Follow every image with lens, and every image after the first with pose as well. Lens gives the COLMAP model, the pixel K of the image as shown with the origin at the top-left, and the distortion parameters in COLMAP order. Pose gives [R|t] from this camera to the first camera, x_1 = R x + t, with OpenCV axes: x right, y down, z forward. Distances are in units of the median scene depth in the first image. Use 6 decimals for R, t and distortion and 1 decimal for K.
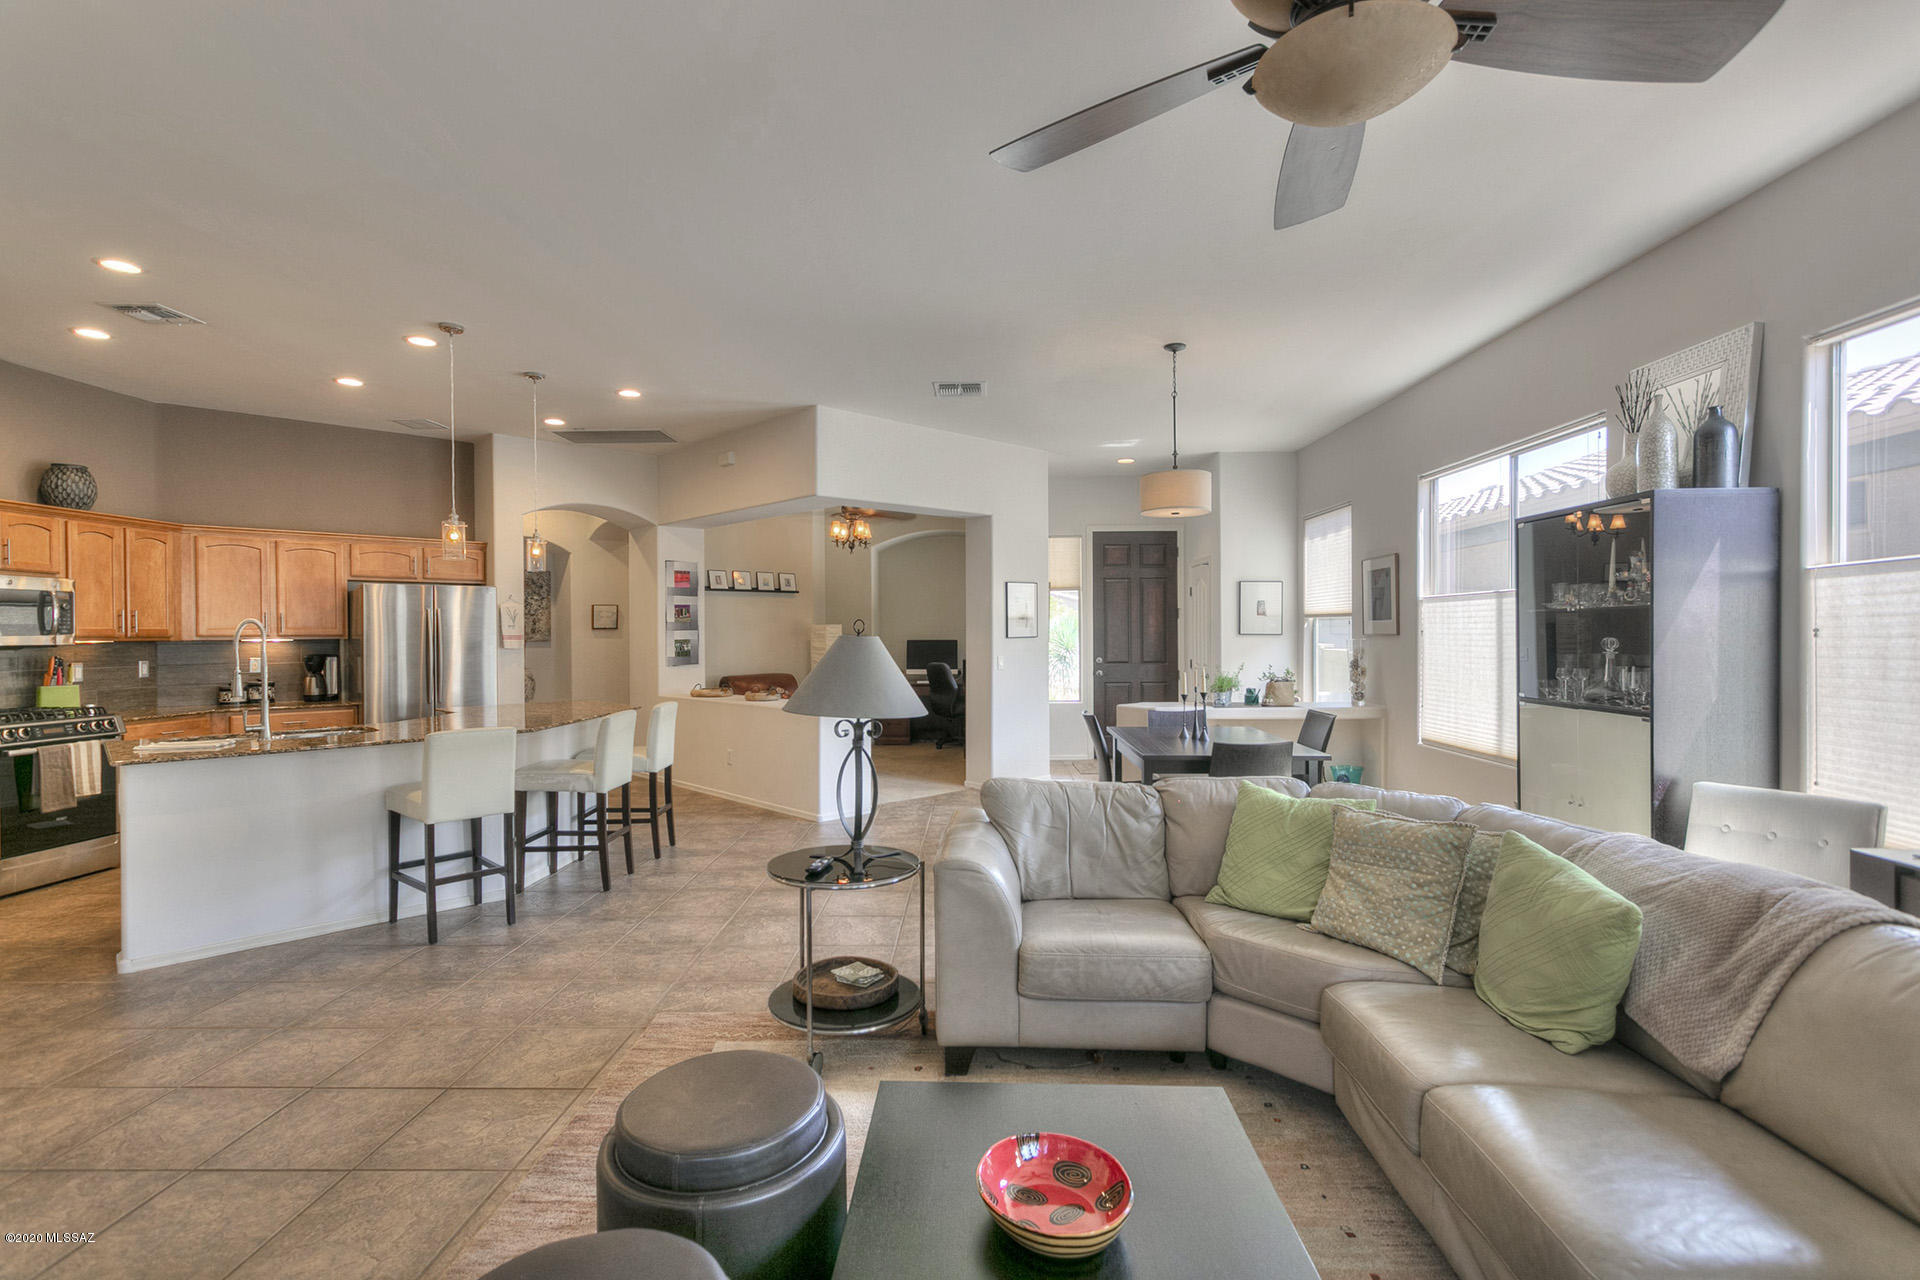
lens RADIAL K [[908.7, 0, 960.0], [0, 908.7, 640.0], [0, 0, 1]] dist [0.009703, 0.000491]
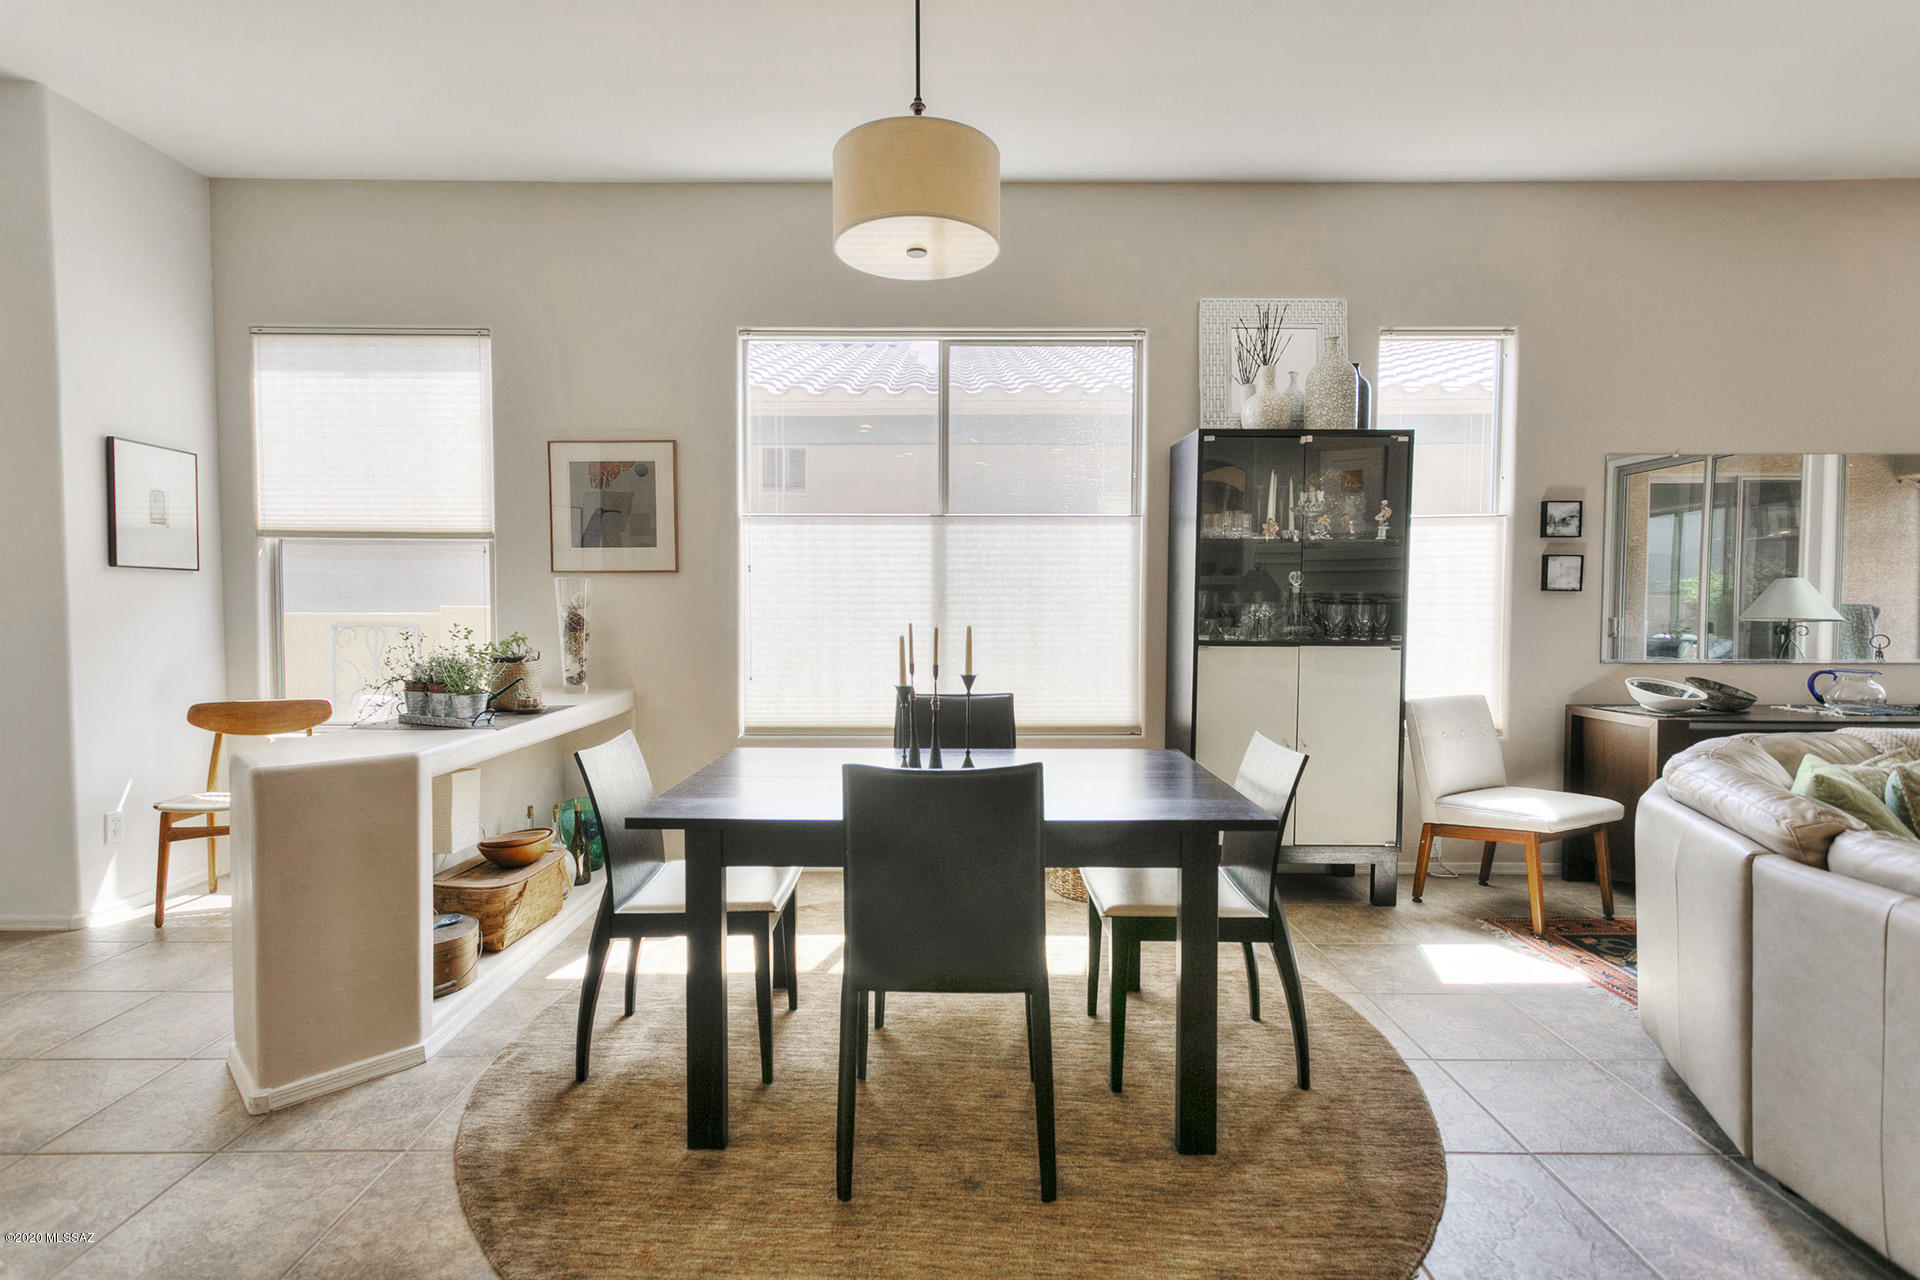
lens RADIAL K [[897.5, 0, 956.4], [0, 897.5, 635.4], [0, 0, 1]] dist [0.002824, 0.000481]
pose [[-0.028750, -0.036234, 0.998930, -0.152078], [0.006558, 0.999314, 0.036437, 0.017949], [-0.999565, 0.007599, -0.028493, 0.887481]]
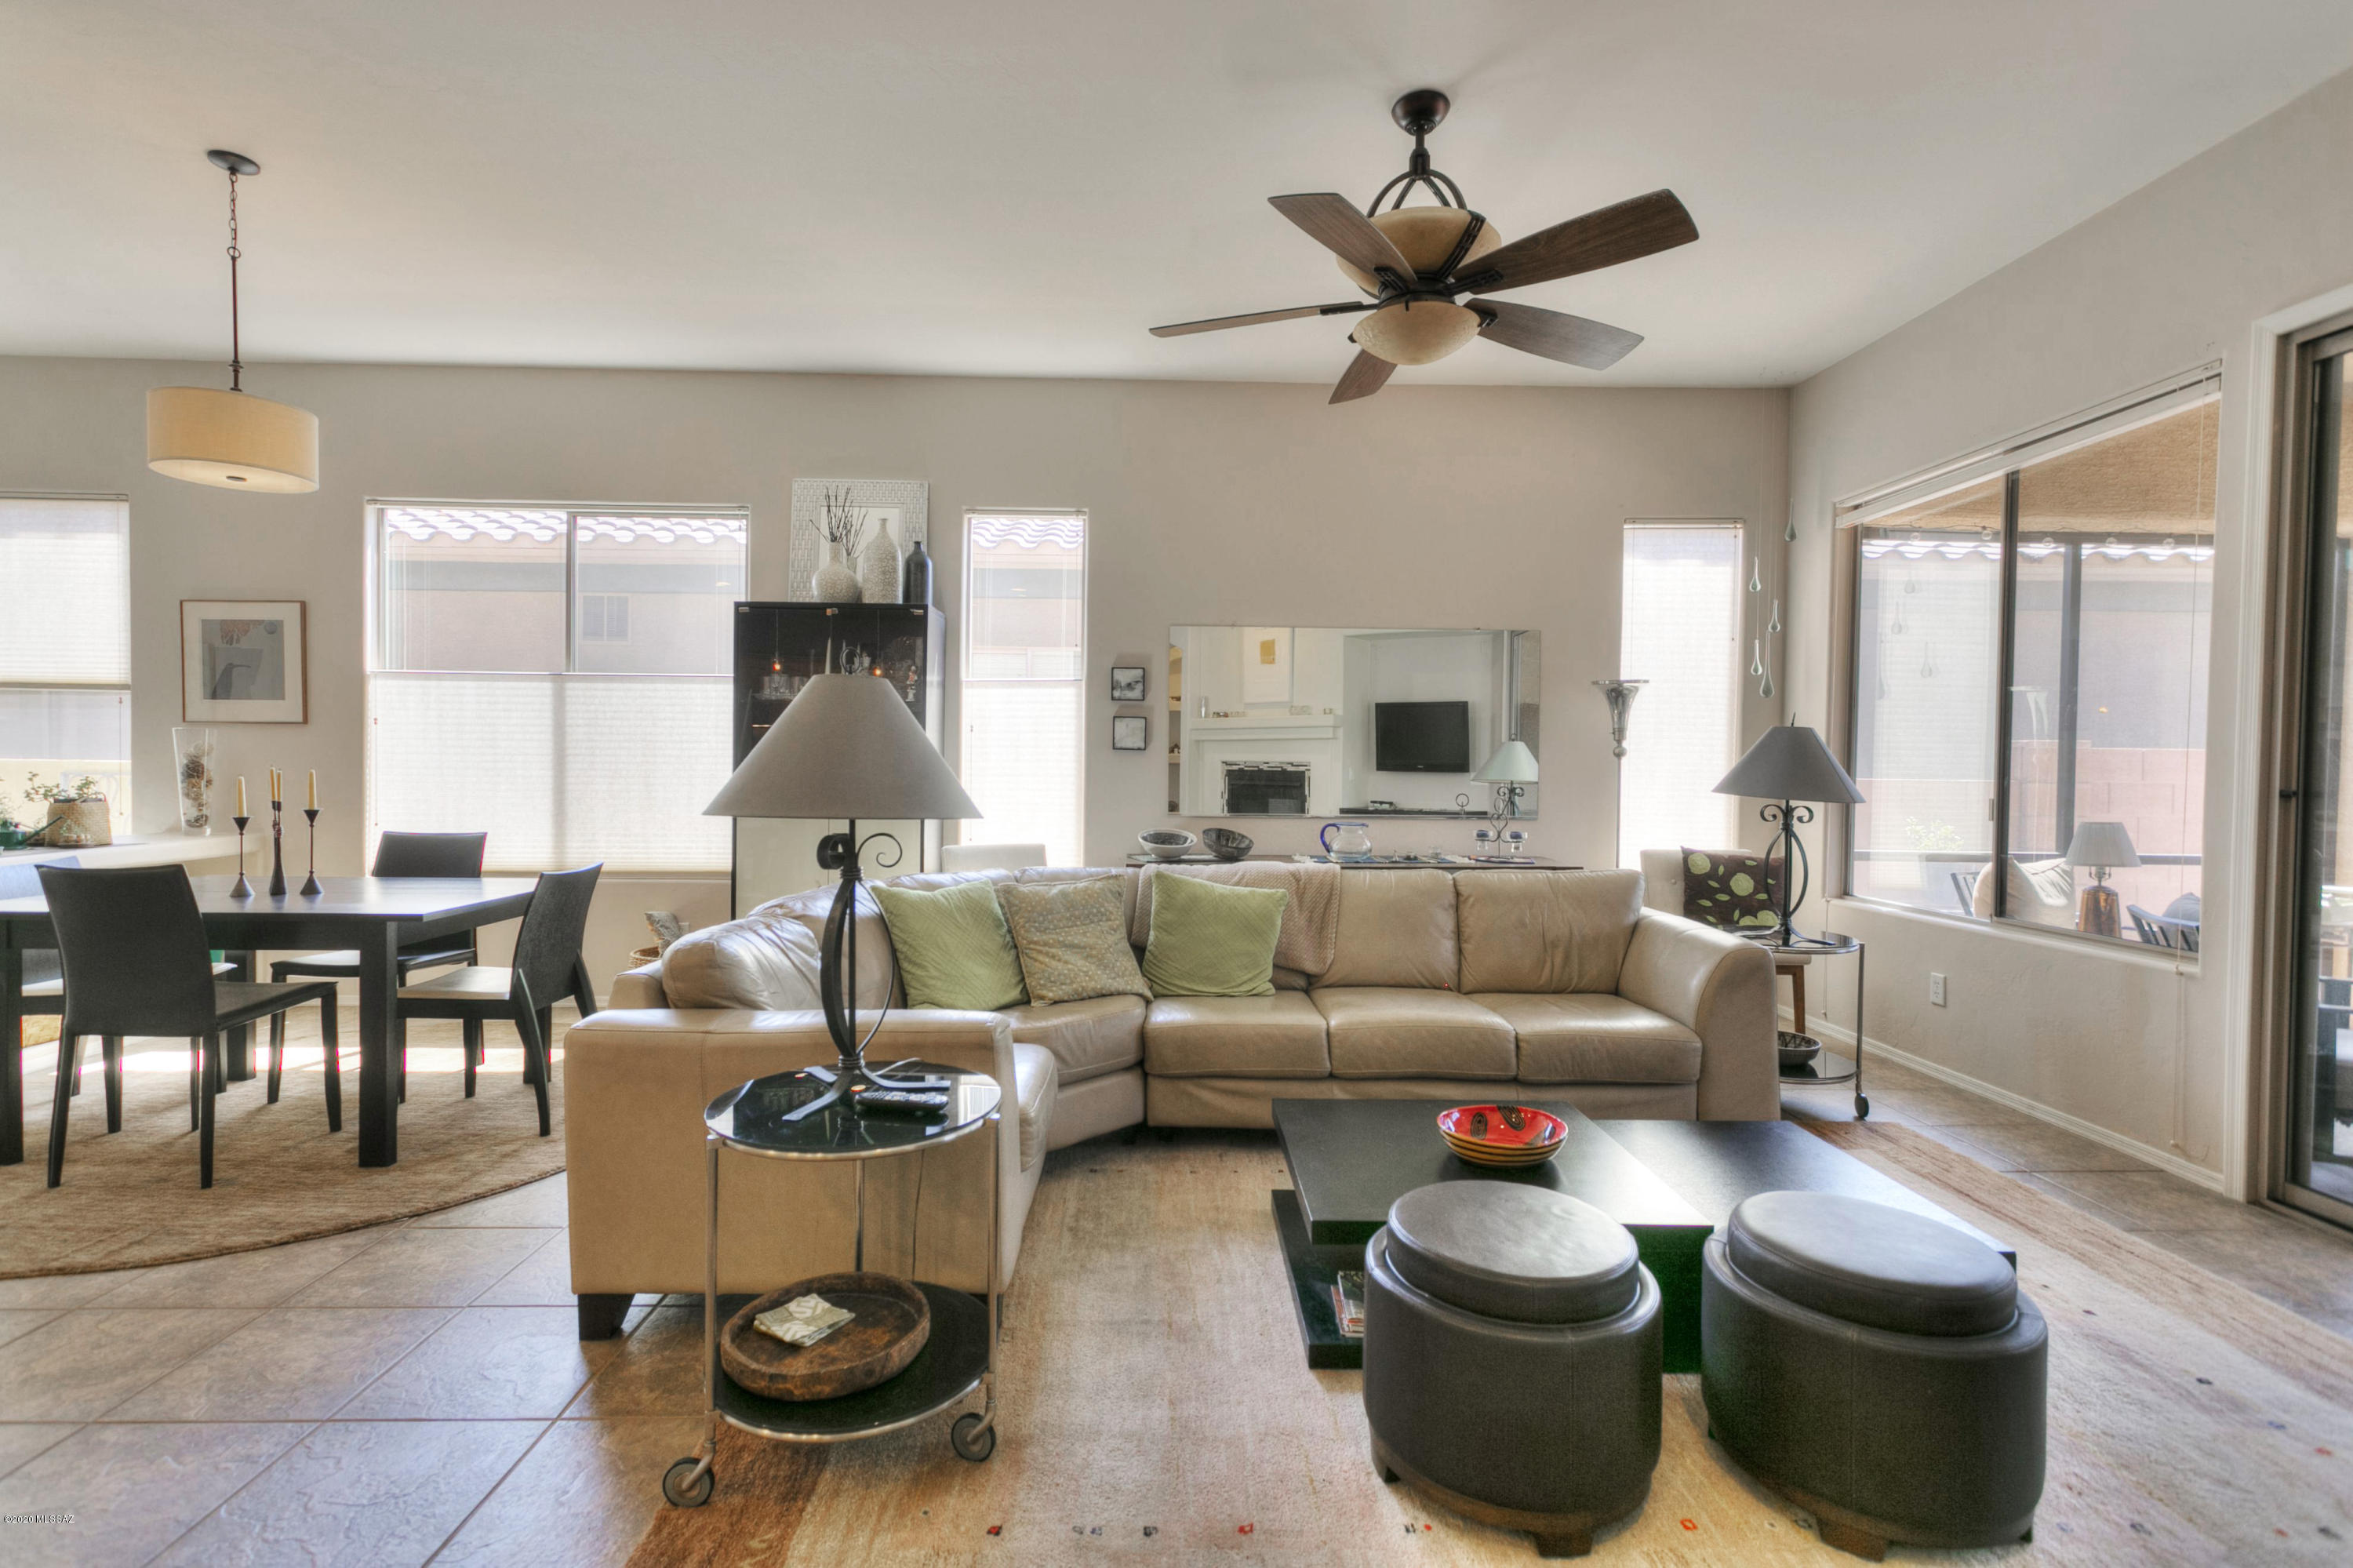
lens RADIAL K [[1113.7, 0, 1176.5], [0, 1113.7, 784.0], [0, 0, 1]] dist [0.009703, 0.000491]
pose [[-0.049611, -0.019760, 0.998573, -0.401997], [-0.002649, 0.999803, 0.019653, 0.022316], [-0.998765, -0.001670, -0.049653, 0.428757]]
